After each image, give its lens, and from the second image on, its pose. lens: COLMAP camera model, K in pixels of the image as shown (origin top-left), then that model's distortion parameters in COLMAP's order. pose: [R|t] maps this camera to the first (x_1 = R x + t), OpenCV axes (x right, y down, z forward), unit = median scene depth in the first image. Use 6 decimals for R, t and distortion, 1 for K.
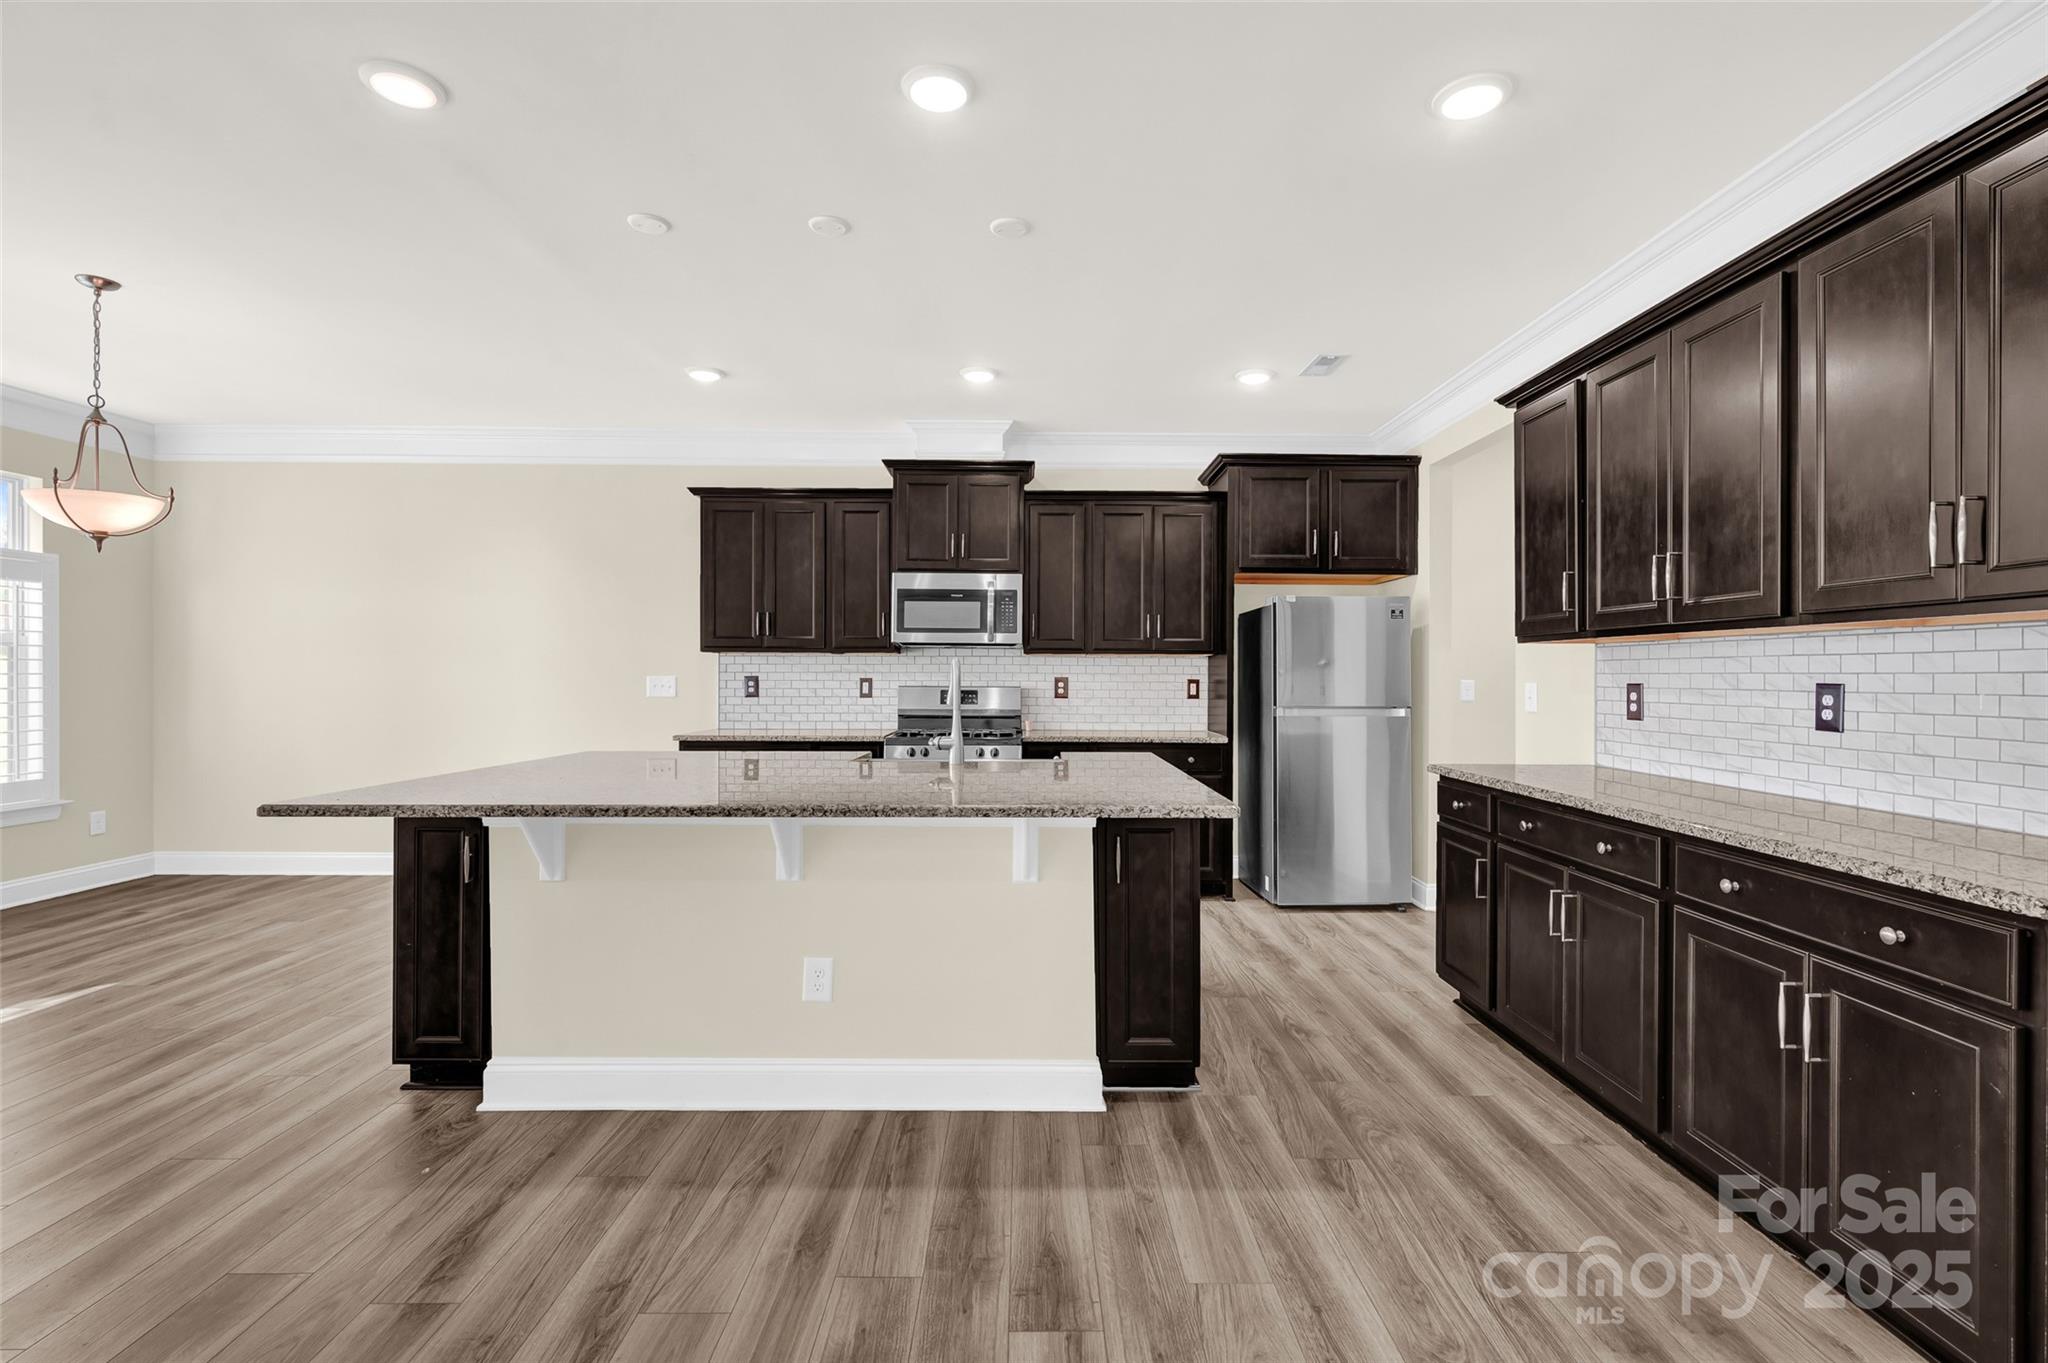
lens RADIAL K [[922.9, 0, 1023.6], [0, 922.9, 675.5], [0, 0, 1]] dist [-0.001439, -0.000660]
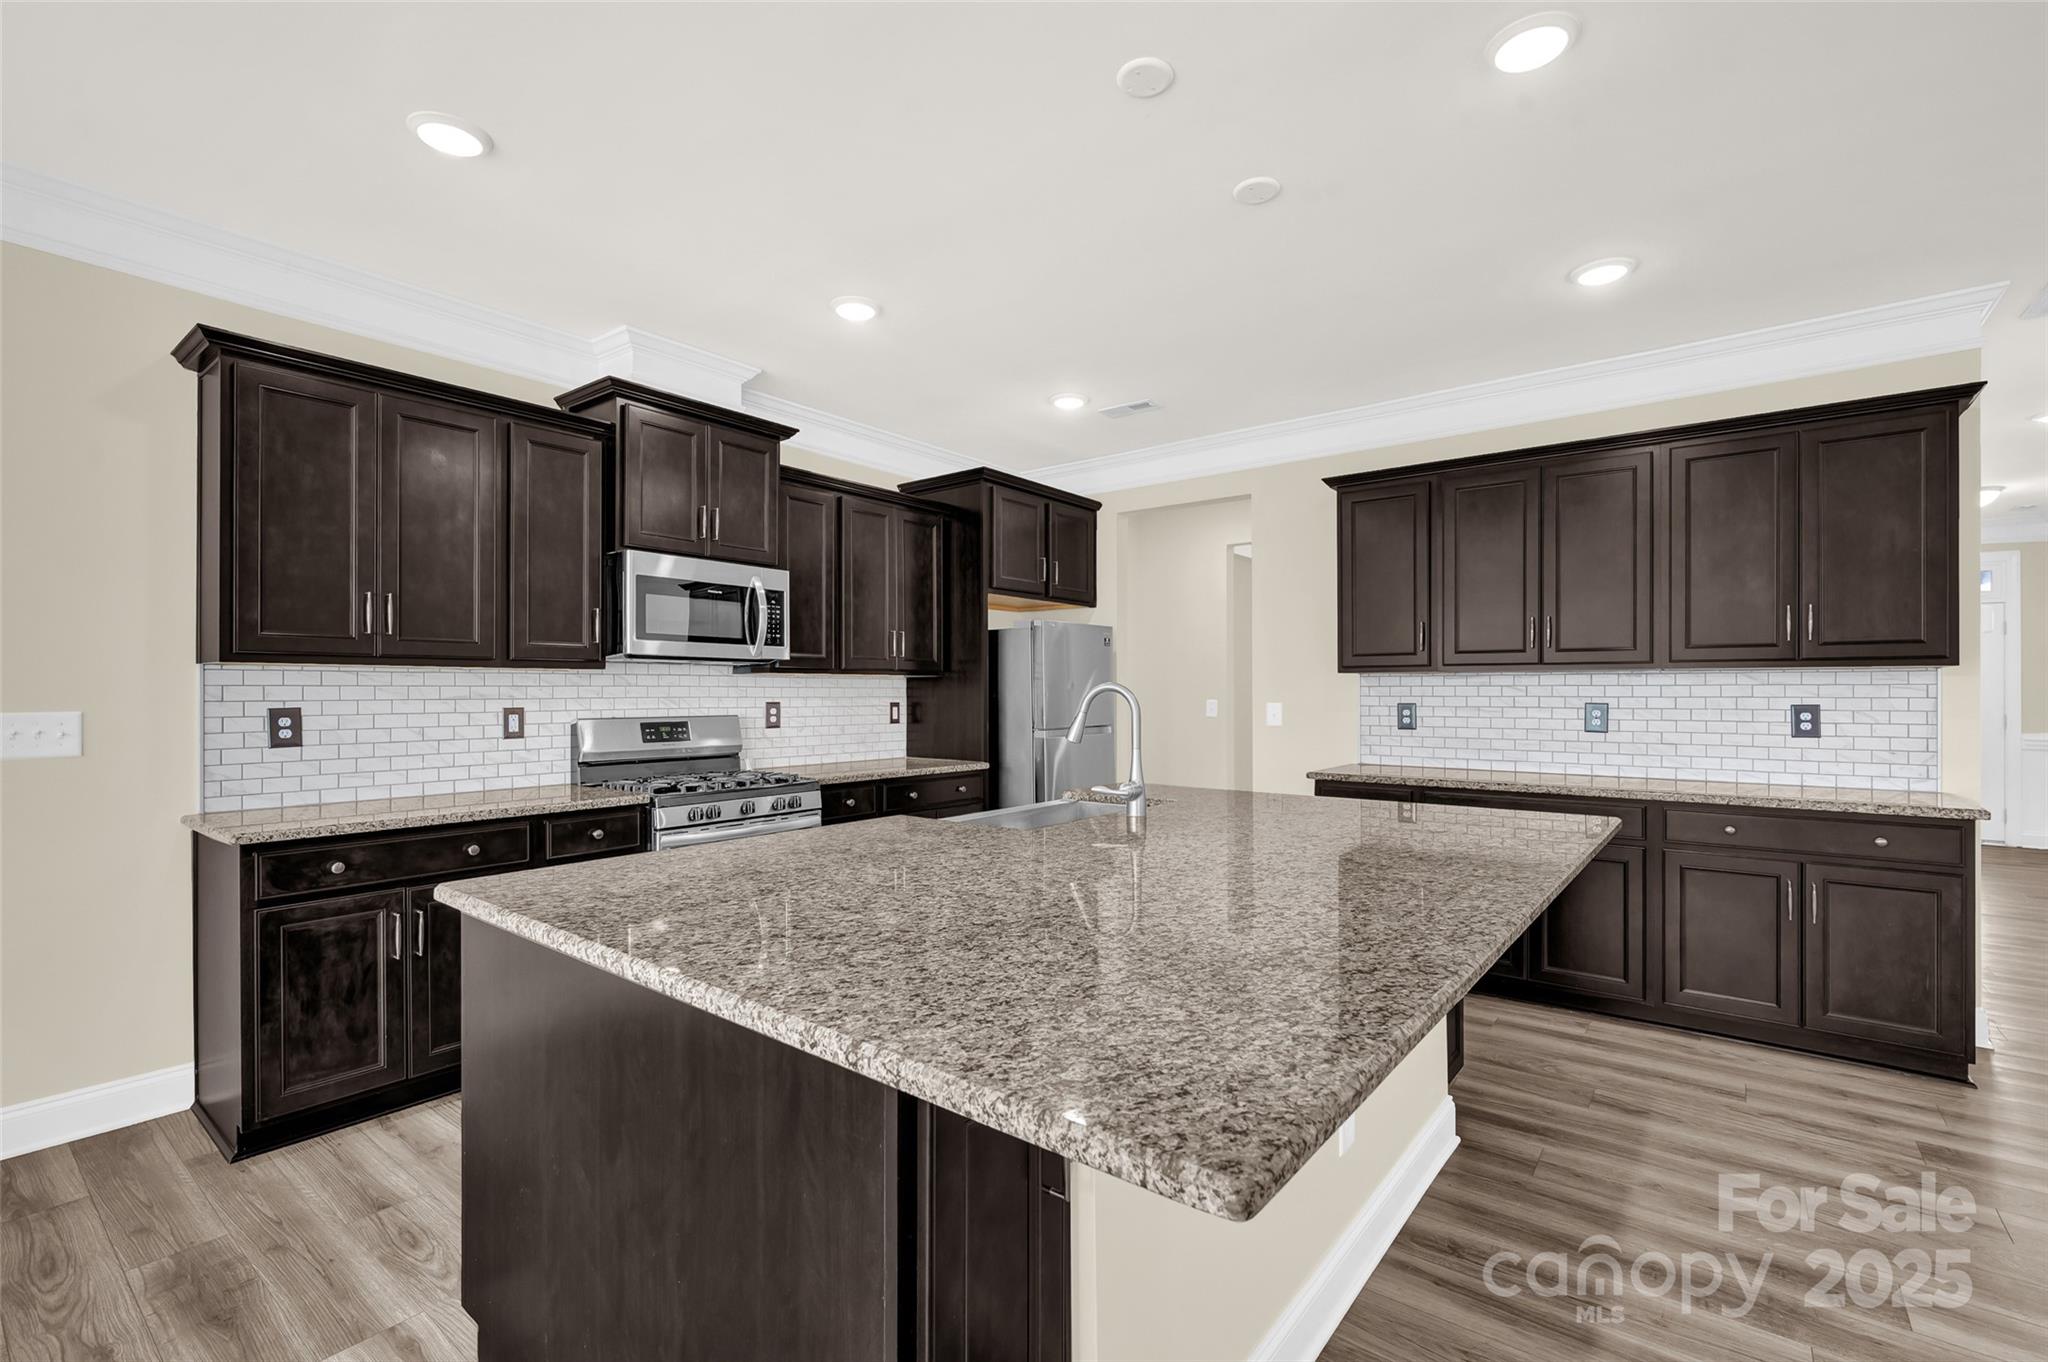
lens RADIAL K [[895.0, 0, 1010.9], [0, 895.0, 689.0], [0, 0, 1]] dist [0.002962, 0.000241]
pose [[0.623117, -0.002533, 0.782124, -0.477096], [0.003846, 0.999993, 0.000174, -0.009542], [-0.782119, 0.002900, 0.623122, 0.380554]]
